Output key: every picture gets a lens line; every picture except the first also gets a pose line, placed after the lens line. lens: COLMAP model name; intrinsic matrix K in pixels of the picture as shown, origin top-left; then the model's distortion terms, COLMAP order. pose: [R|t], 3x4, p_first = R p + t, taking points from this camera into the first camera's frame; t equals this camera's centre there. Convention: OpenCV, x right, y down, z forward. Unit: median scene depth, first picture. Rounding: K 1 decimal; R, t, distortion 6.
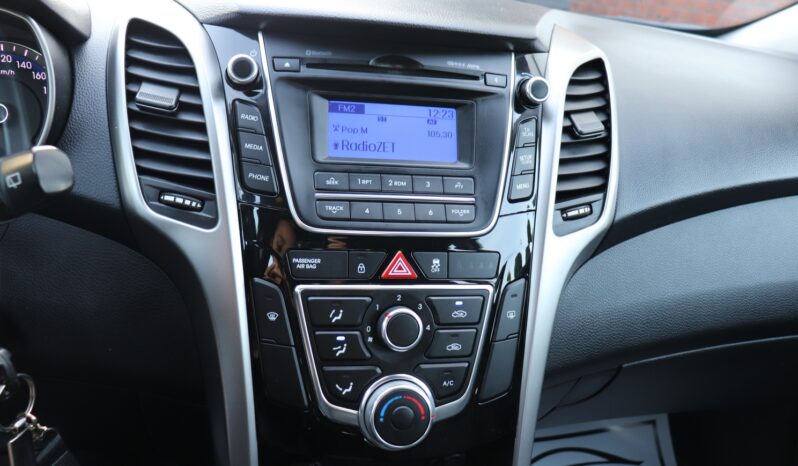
lens RADIAL K [[669.6, 0, 399.0], [0, 669.6, 233.0], [0, 0, 1]] dist [-0.193714, 0.197201]
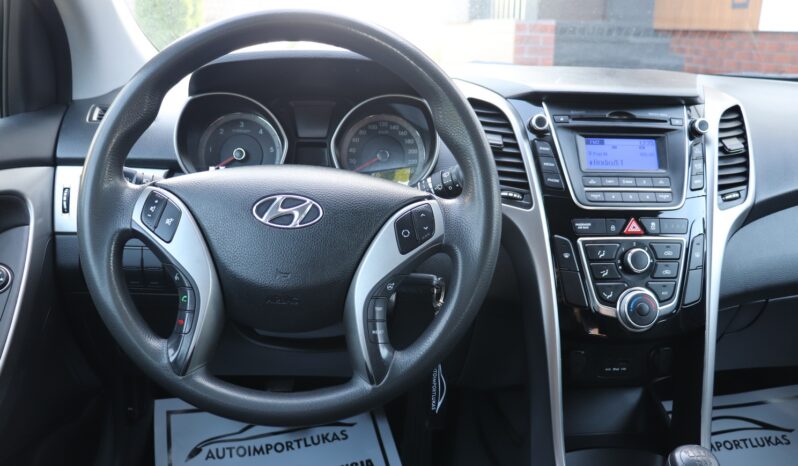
lens RADIAL K [[669.6, 0, 399.0], [0, 669.6, 233.0], [0, 0, 1]] dist [-0.193714, 0.197201]
pose [[0.984363, -0.045481, -0.170181, -0.315827], [0.028111, 0.994272, -0.103120, 0.227425], [0.173896, 0.096724, 0.980002, -0.814256]]
